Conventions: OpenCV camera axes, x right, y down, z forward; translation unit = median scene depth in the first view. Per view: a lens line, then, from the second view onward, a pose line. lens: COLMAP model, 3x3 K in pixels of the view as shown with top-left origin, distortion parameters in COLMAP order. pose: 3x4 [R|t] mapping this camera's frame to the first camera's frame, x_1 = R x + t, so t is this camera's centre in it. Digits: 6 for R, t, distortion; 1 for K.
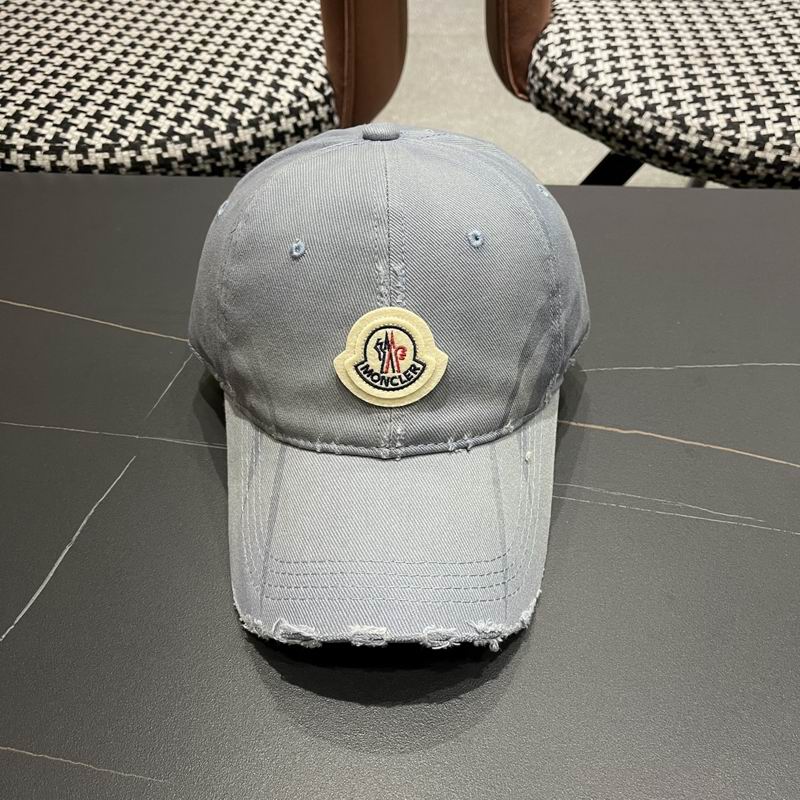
lens RADIAL K [[865.9, 0, 401.7], [0, 865.9, 396.0], [0, 0, 1]] dist [0.022214, 0.000000]
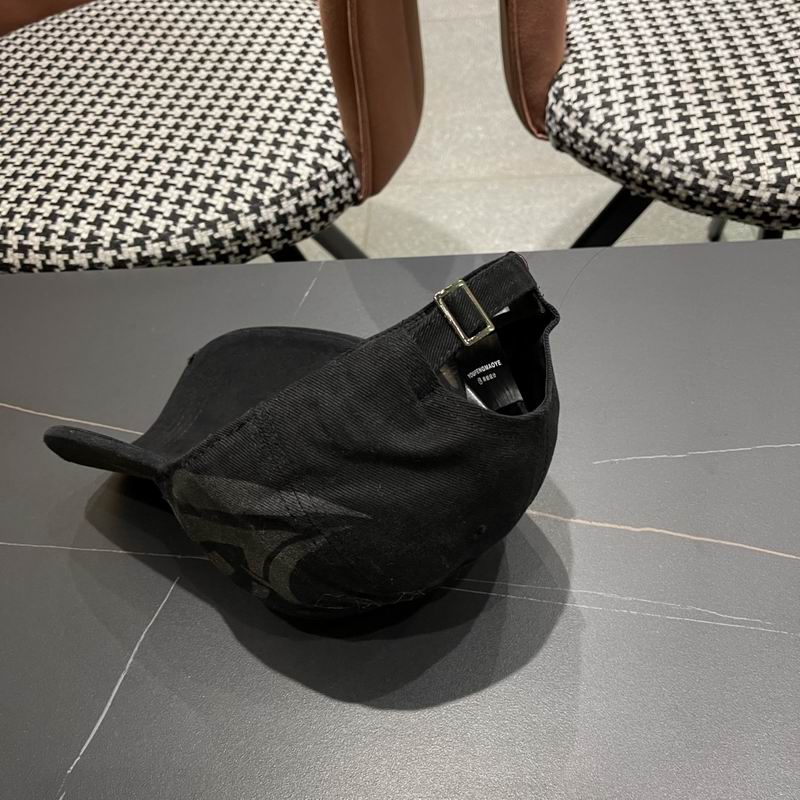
lens RADIAL K [[865.9, 0, 402.3], [0, 865.9, 407.2], [0, 0, 1]] dist [0.022214, 0.000000]
pose [[0.995142, -0.058999, -0.078814, 0.045589], [0.064244, 0.995766, 0.065756, -0.127495], [0.074601, -0.070500, 0.994718, -0.029447]]
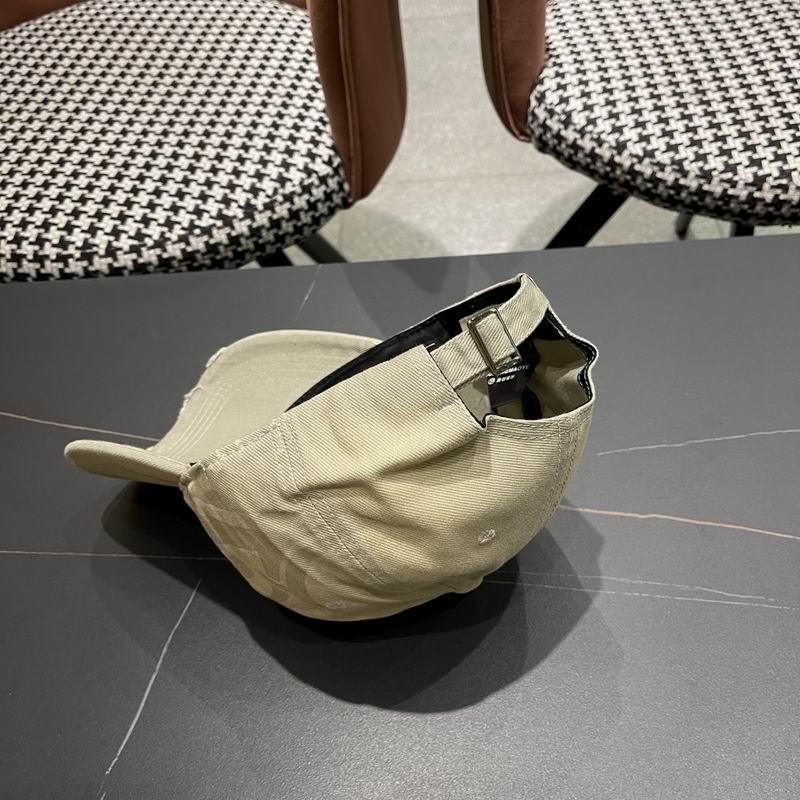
lens RADIAL K [[865.9, 0, 409.2], [0, 865.9, 407.7], [0, 0, 1]] dist [0.022214, 0.000000]
pose [[0.995873, -0.086991, -0.025874, 0.003536], [0.088679, 0.993349, 0.073439, -0.133867], [0.019313, -0.075431, 0.996964, -0.054171]]
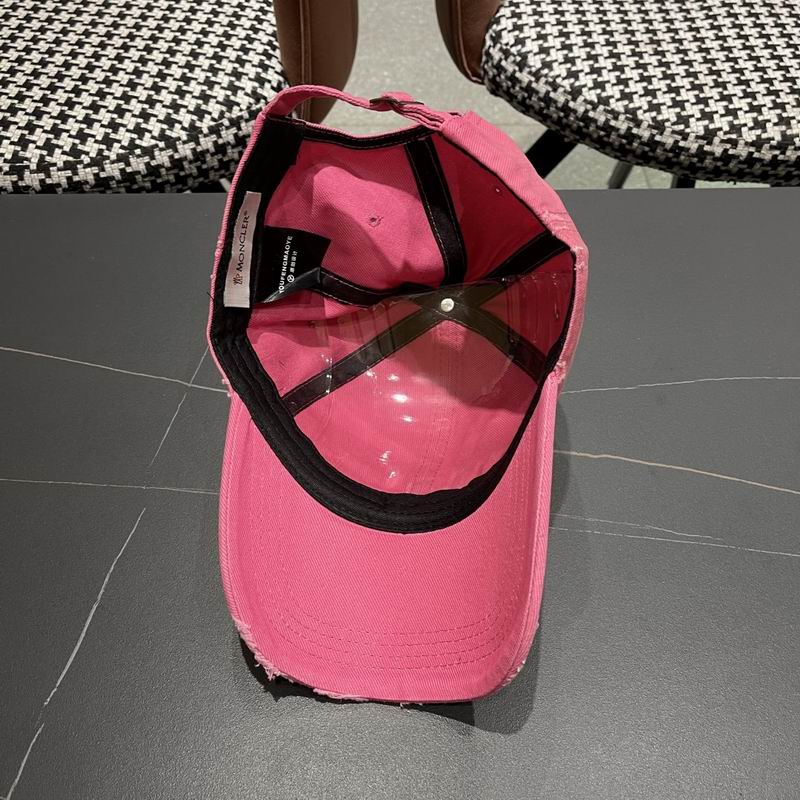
lens RADIAL K [[865.9, 0, 402.0], [0, 865.9, 401.0], [0, 0, 1]] dist [0.022214, 0.000000]
pose [[0.996595, -0.052234, 0.063791, -0.035005], [0.044413, 0.991972, 0.118403, -0.112535], [-0.069464, -0.115167, 0.990914, -0.040125]]
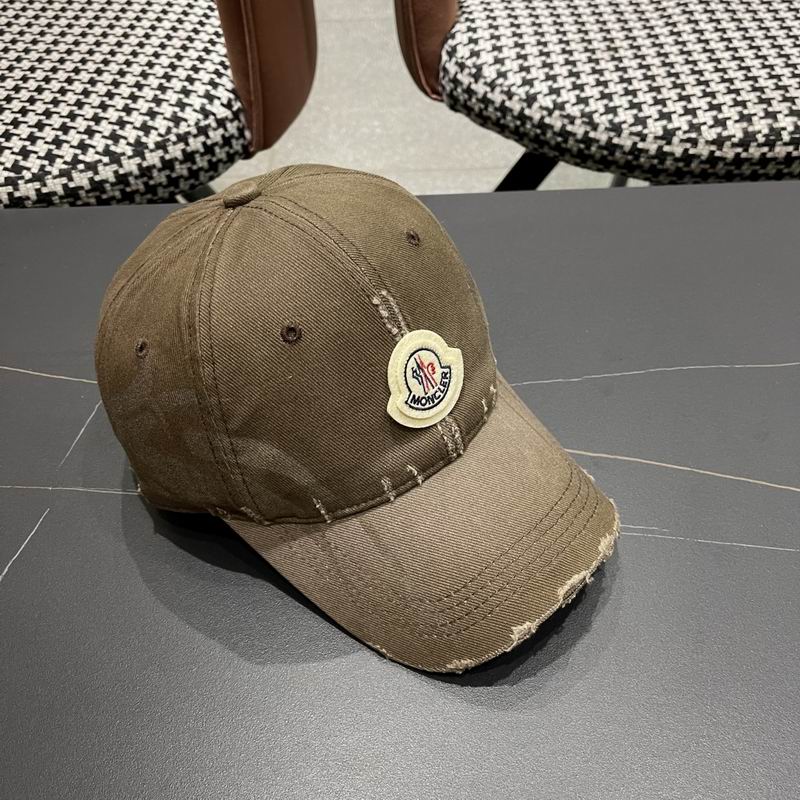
lens RADIAL K [[865.9, 0, 399.8], [0, 865.9, 408.6], [0, 0, 1]] dist [0.022214, 0.000000]
pose [[0.997057, -0.069106, 0.033182, 0.046000], [0.067689, 0.996819, 0.042079, -0.039266], [-0.035985, -0.039709, 0.998563, -0.005718]]
